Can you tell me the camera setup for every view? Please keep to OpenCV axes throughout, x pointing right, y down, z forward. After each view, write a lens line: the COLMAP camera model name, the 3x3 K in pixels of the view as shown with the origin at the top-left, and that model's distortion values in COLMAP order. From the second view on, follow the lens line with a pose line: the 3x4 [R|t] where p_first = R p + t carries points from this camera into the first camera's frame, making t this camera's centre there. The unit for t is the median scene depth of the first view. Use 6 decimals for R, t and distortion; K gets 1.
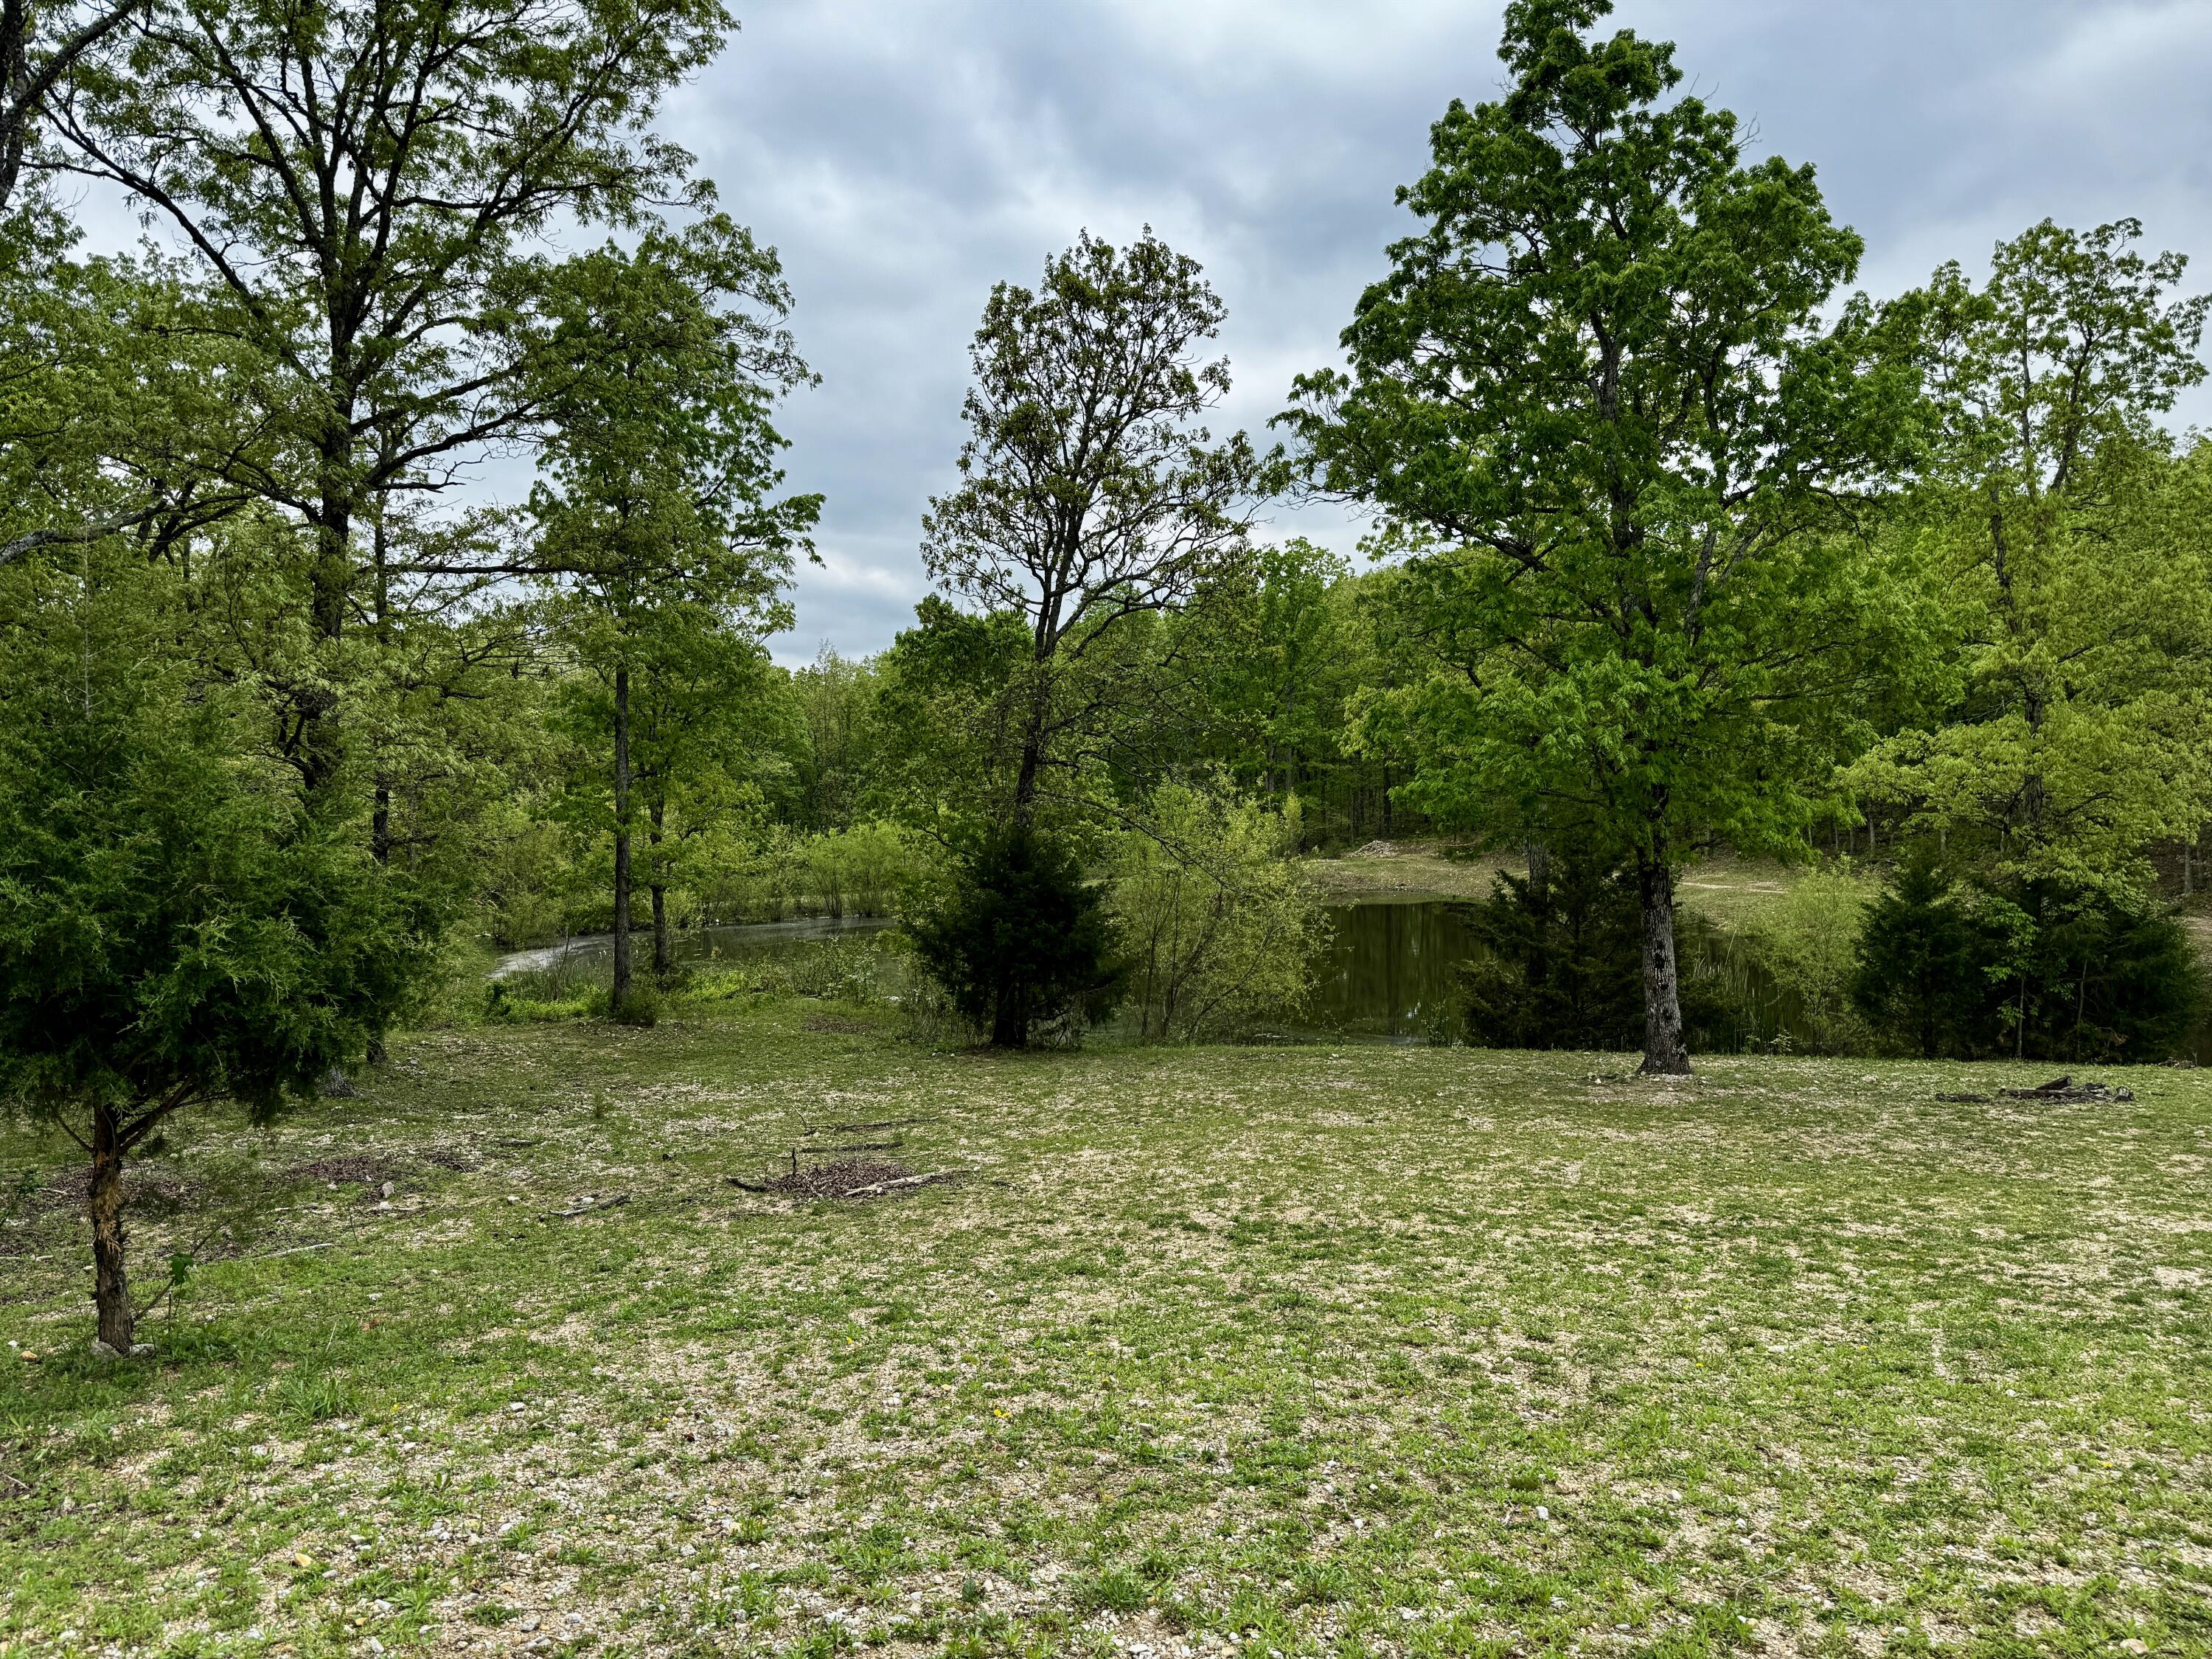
lens RADIAL K [[1587.8, 0, 1356.4], [0, 1587.8, 852.5], [0, 0, 1]] dist [0.059508, -0.133643]
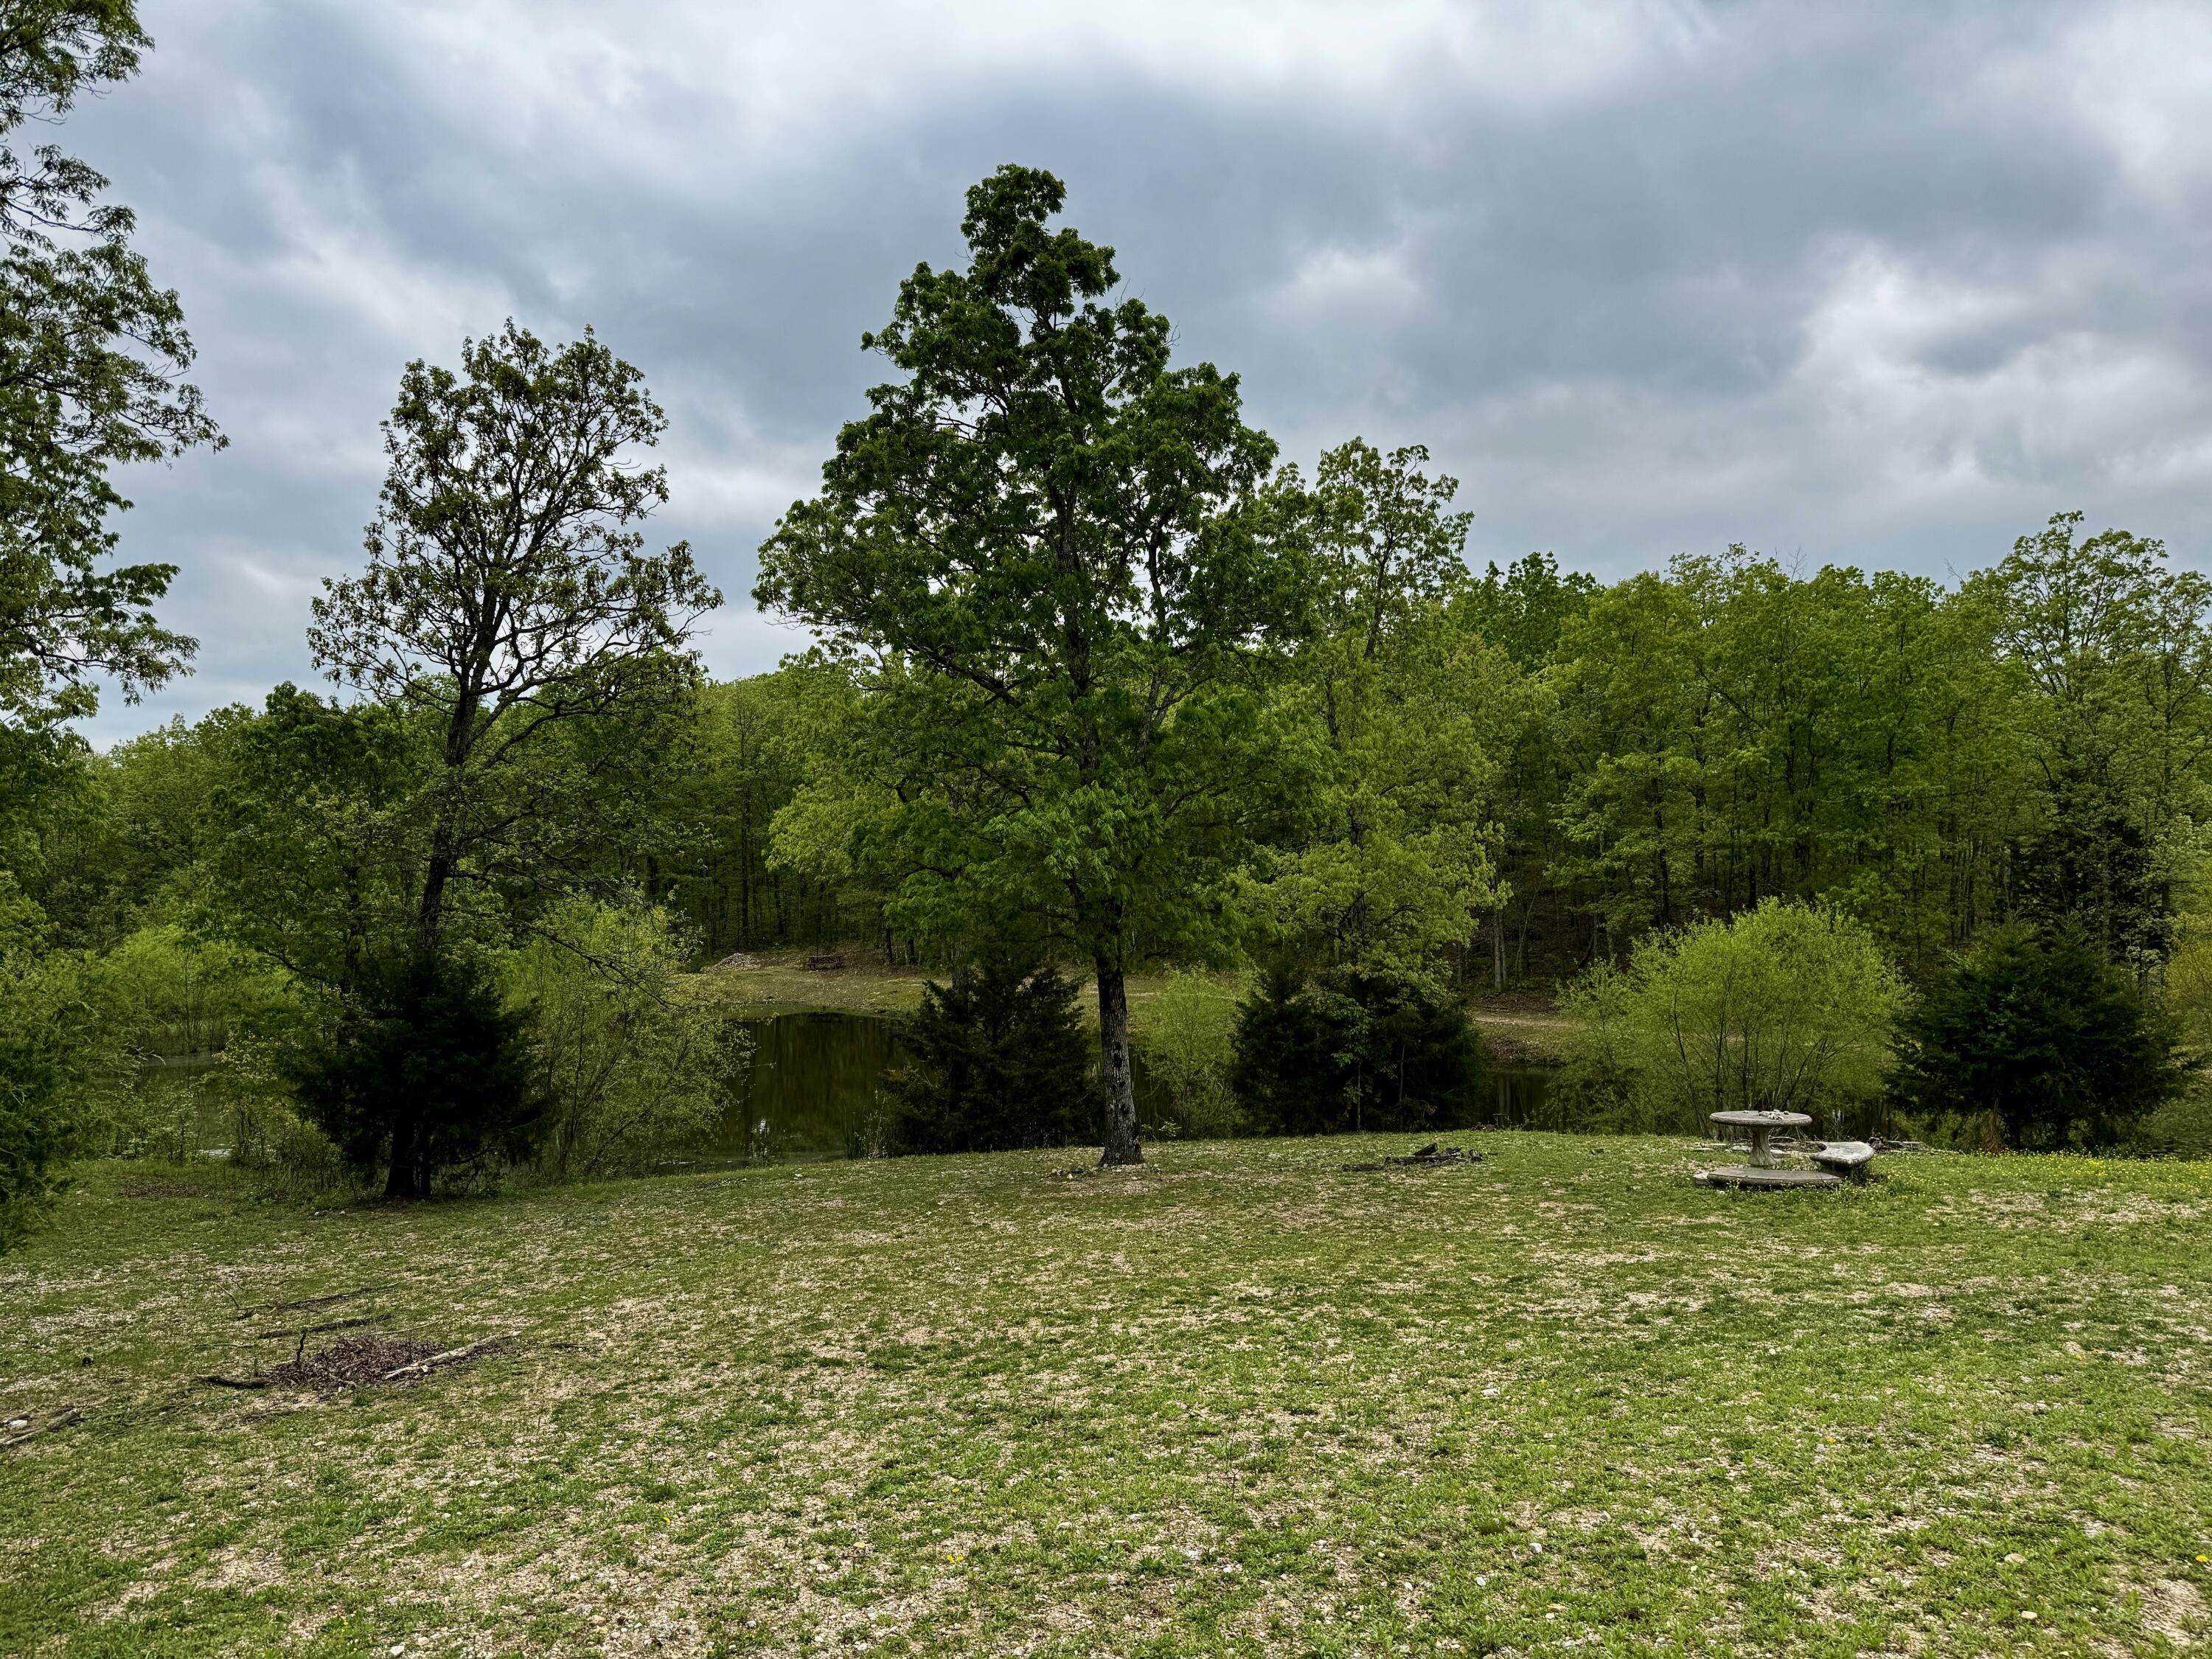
lens RADIAL K [[1542.6, 0, 1095.1], [0, 1542.6, 832.6], [0, 0, 1]] dist [0.153284, -0.241028]
pose [[0.904068, 0.017437, 0.427034, -0.258762], [0.015651, 0.997146, -0.073851, -0.009371], [-0.427103, 0.073450, 0.901215, 0.027910]]
